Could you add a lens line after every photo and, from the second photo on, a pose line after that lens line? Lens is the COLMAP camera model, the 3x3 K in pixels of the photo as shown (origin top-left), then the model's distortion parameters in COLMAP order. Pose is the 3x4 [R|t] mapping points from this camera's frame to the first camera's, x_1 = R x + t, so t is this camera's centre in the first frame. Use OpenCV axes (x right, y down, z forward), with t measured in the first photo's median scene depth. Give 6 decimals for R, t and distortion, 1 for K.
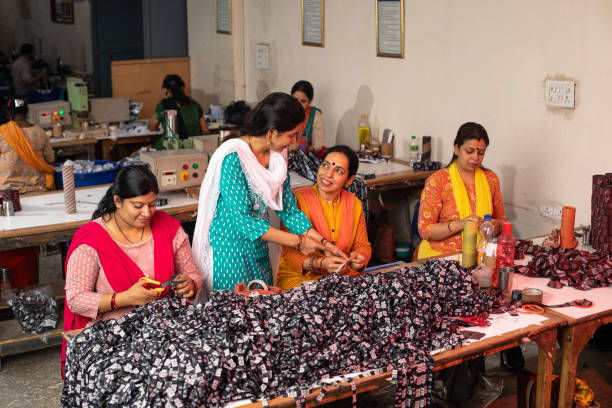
lens RADIAL K [[930.6, 0, 306.0], [0, 930.6, 204.0], [0, 0, 1]] dist [-0.108652, 0.126805]
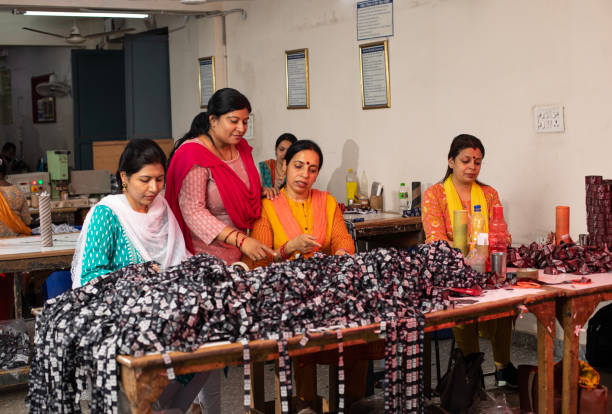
lens RADIAL K [[971.0, 0, 306.0], [0, 971.0, 207.0], [0, 0, 1]] dist [-0.095969, 0.076174]
pose [[0.999704, -0.022971, 0.007960, 0.011336], [0.023950, 0.986819, -0.160044, 0.205511], [-0.004179, 0.160187, 0.987078, 0.007484]]
